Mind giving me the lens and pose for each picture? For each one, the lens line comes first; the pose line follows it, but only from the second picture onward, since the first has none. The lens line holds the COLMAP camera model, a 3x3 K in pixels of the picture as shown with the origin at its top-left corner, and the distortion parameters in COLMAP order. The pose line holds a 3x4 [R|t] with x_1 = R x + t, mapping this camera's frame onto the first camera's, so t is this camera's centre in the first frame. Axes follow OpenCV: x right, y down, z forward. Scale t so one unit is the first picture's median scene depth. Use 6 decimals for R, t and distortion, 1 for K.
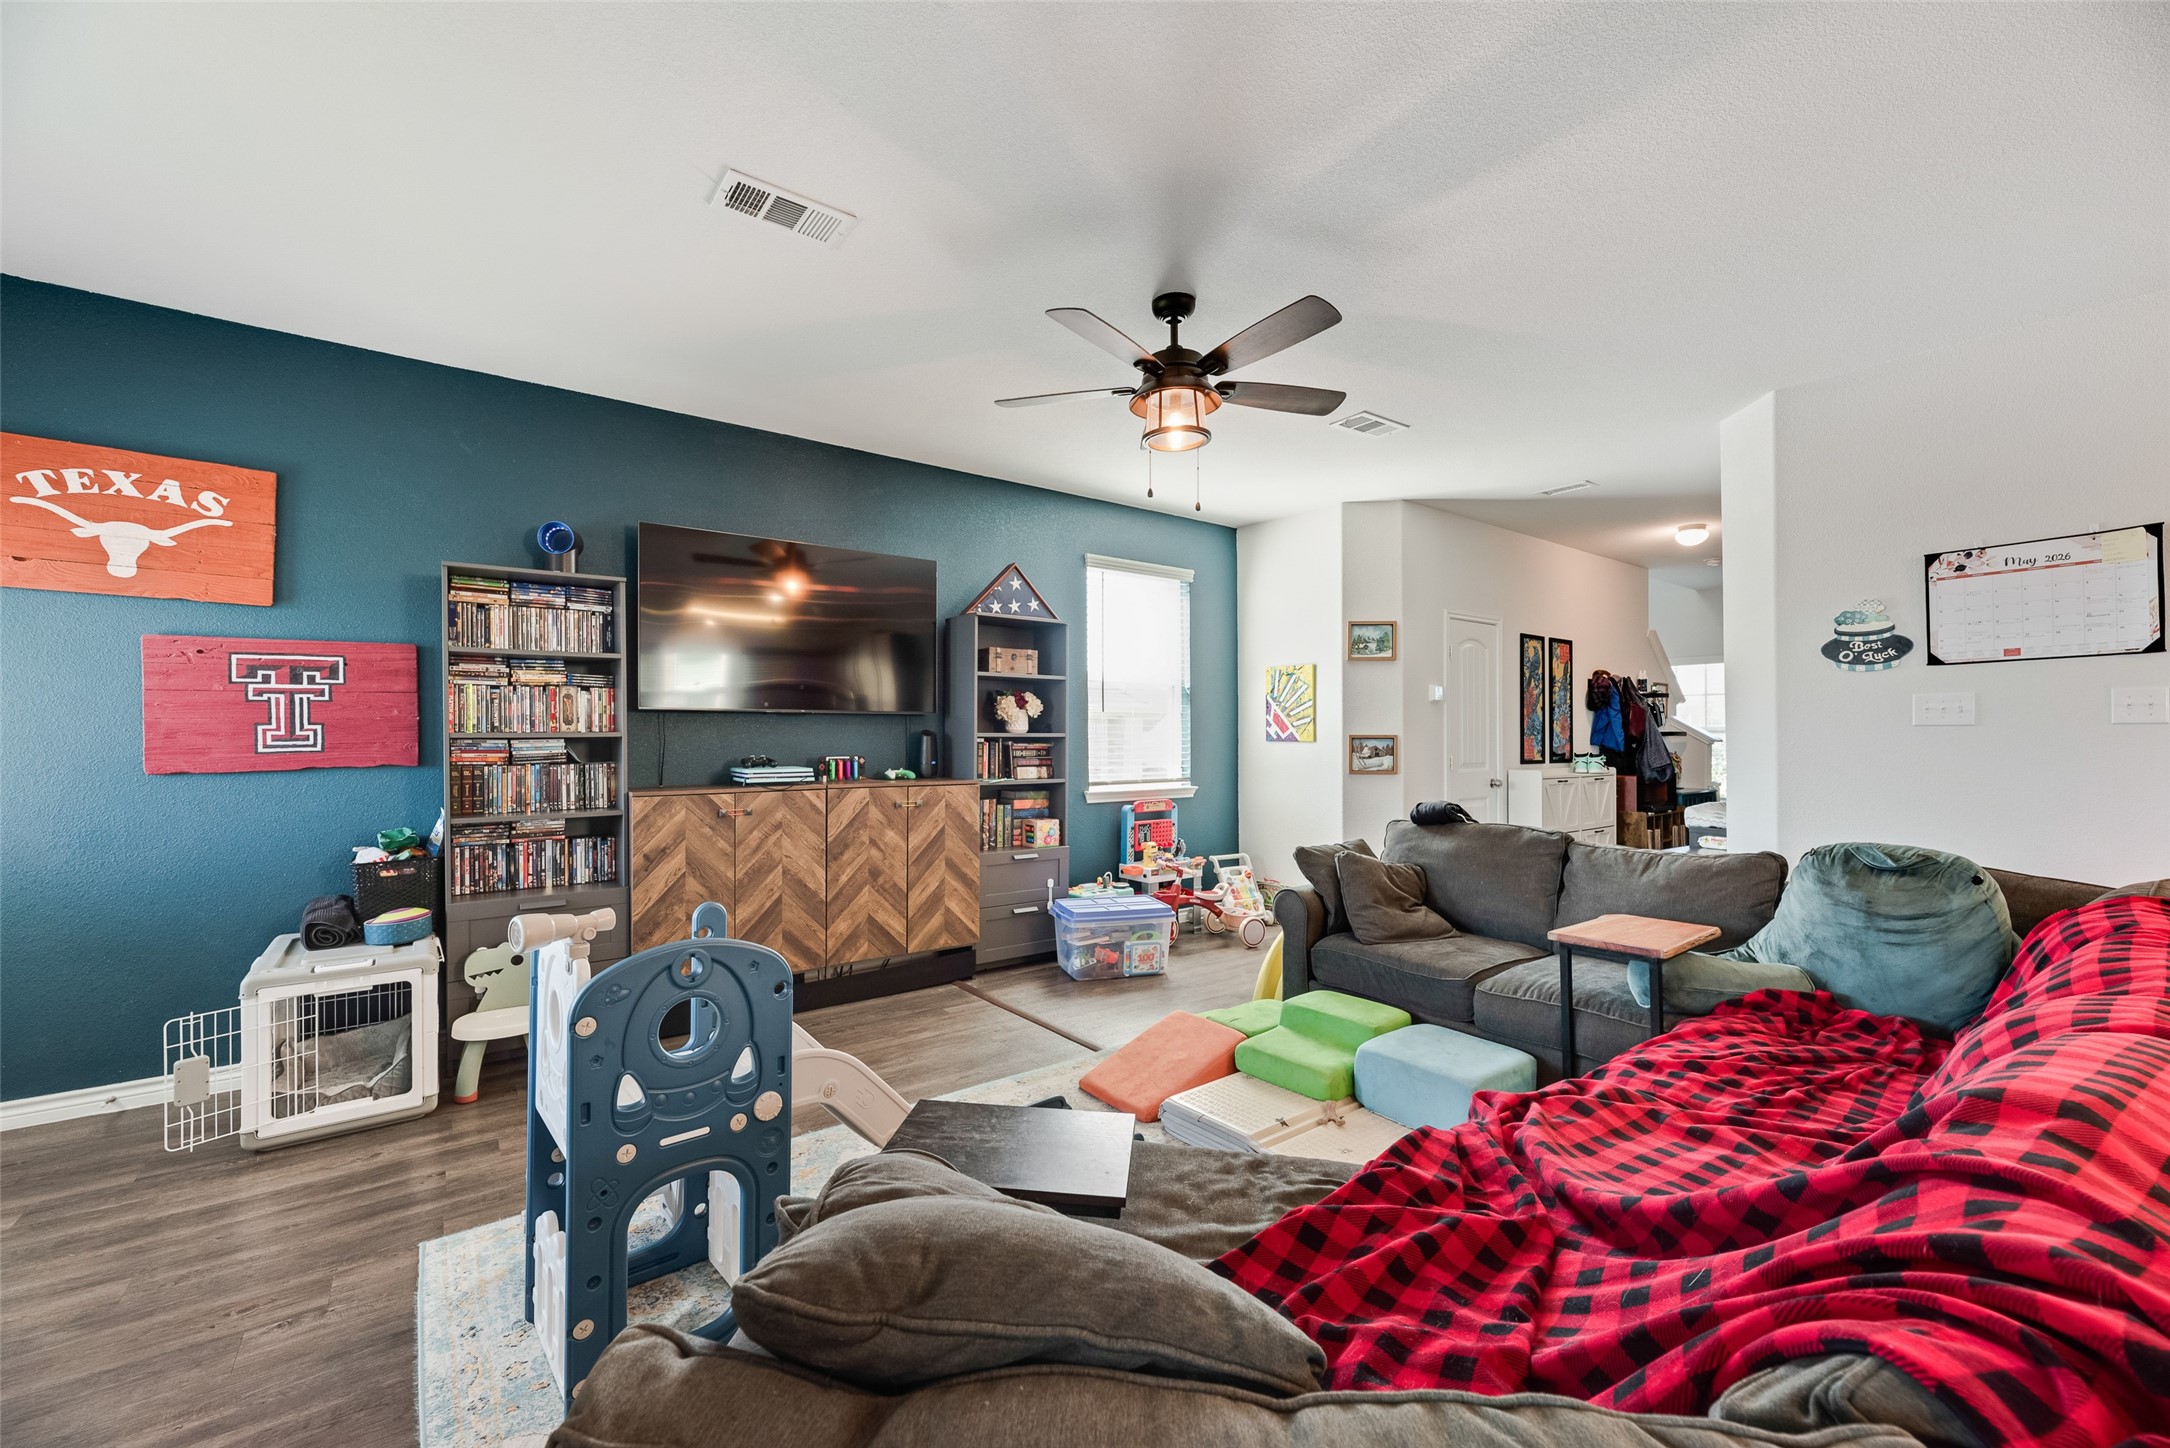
lens RADIAL K [[871.0, 0, 1088.3], [0, 871.0, 737.4], [0, 0, 1]] dist [0.002862, 0.000063]
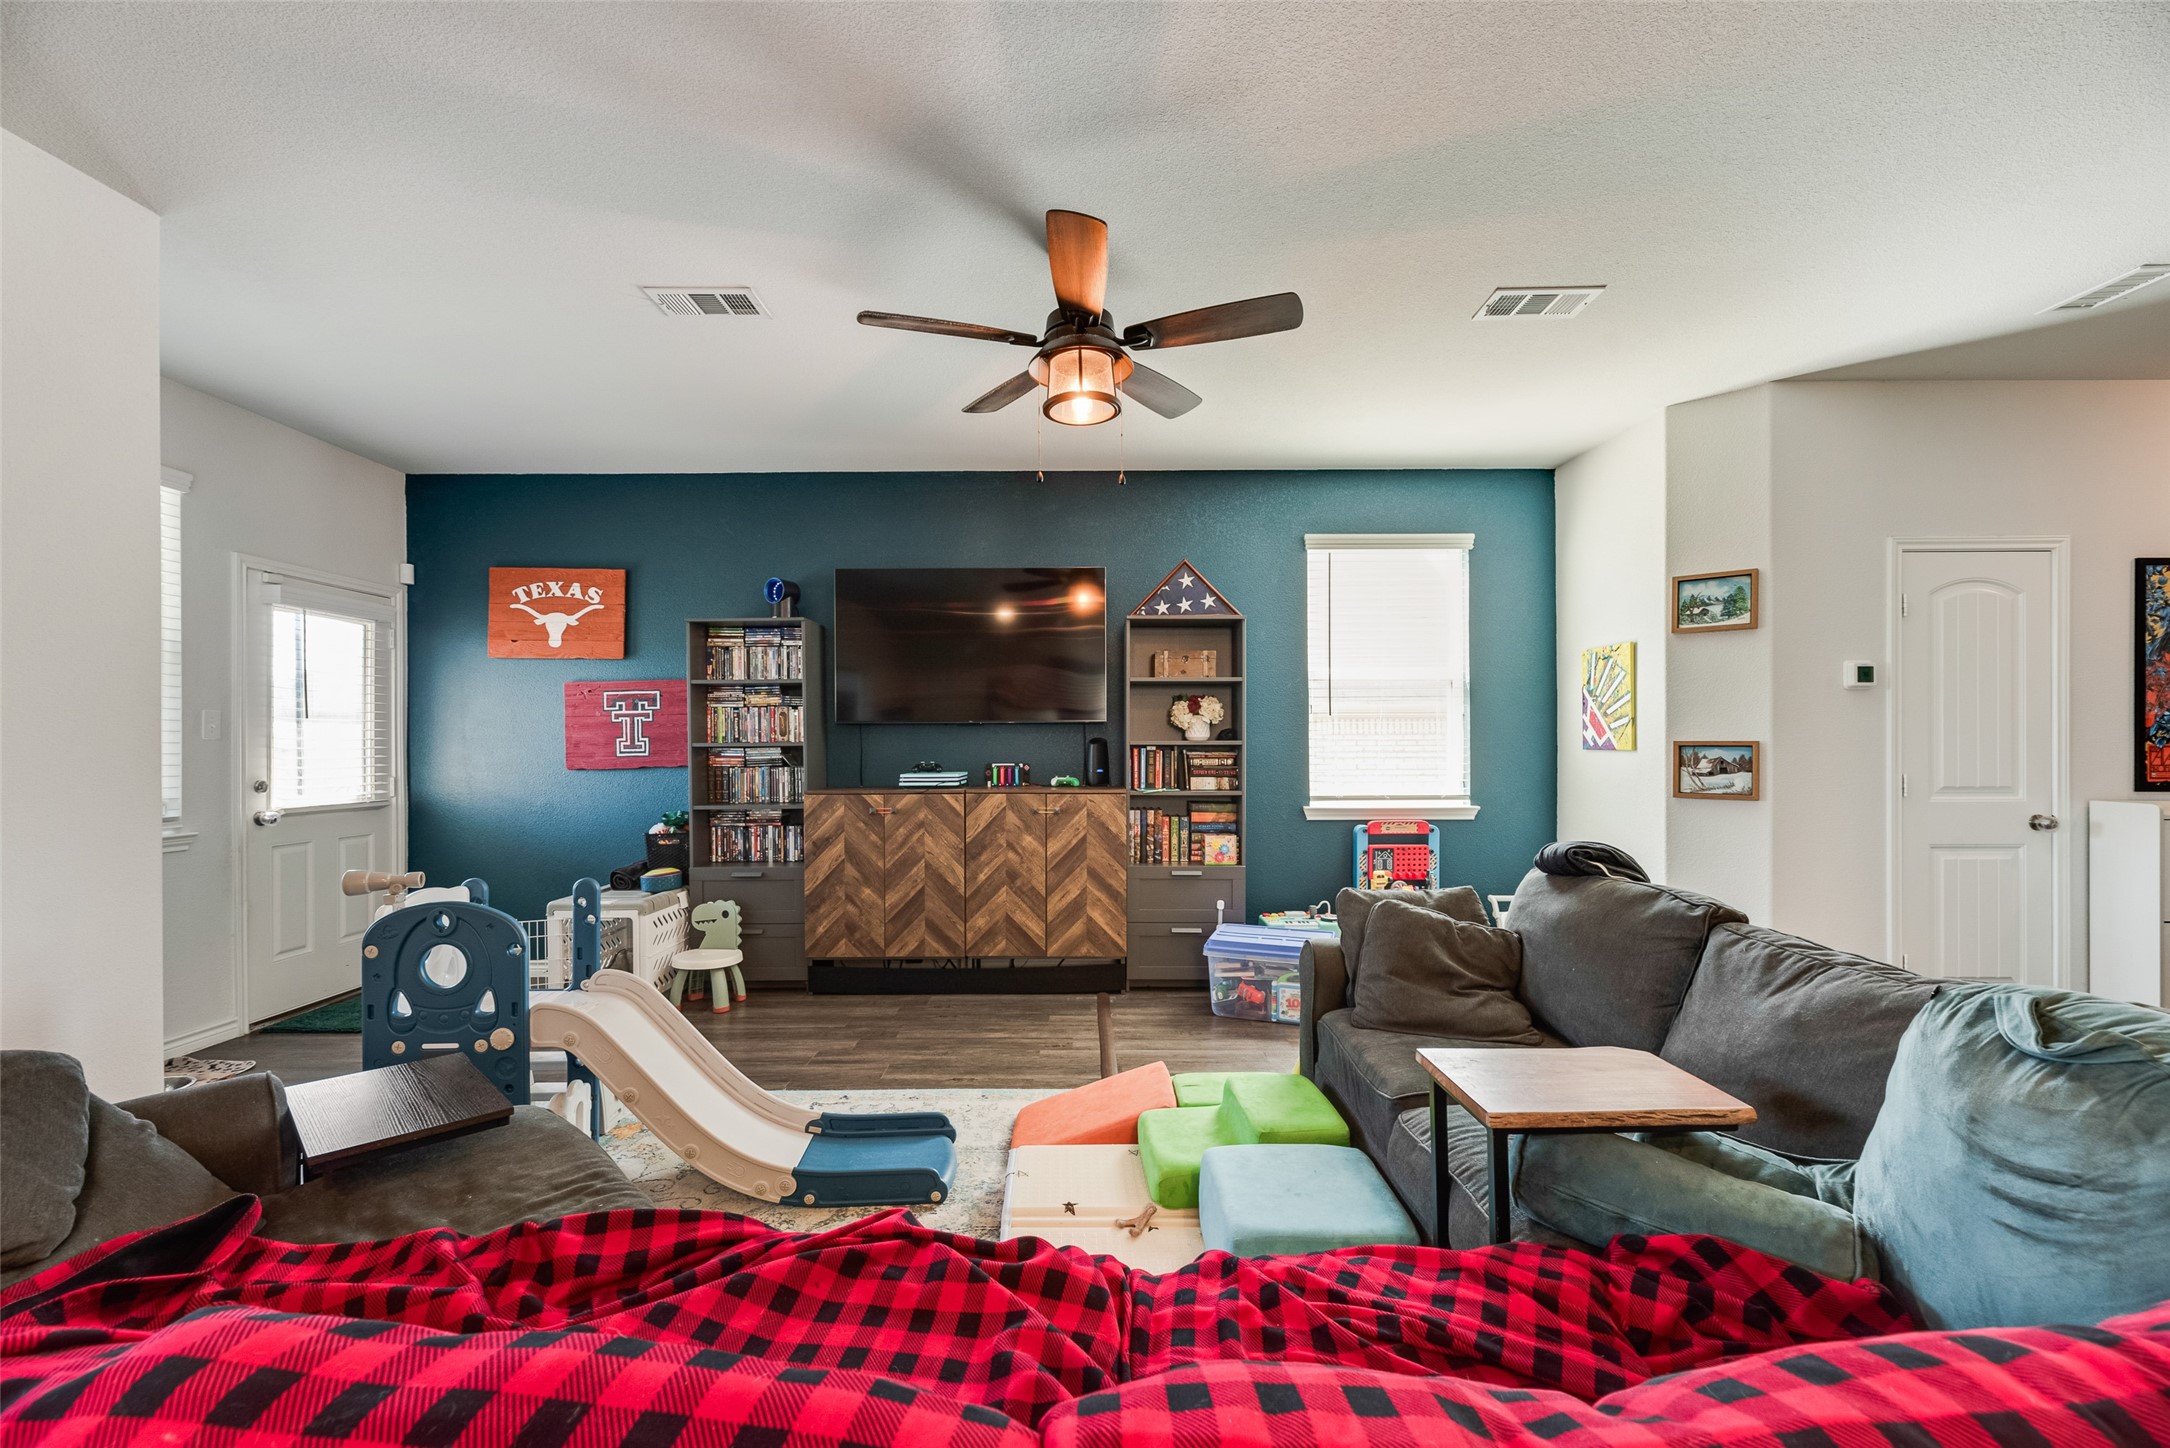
lens RADIAL K [[879.2, 0, 1086.7], [0, 879.2, 750.1], [0, 0, 1]] dist [0.003572, -0.000182]
pose [[0.796345, 0.003210, -0.604834, 0.470142], [0.002237, 0.999963, 0.008252, -0.003440], [0.604838, -0.007925, 0.796309, 0.213443]]
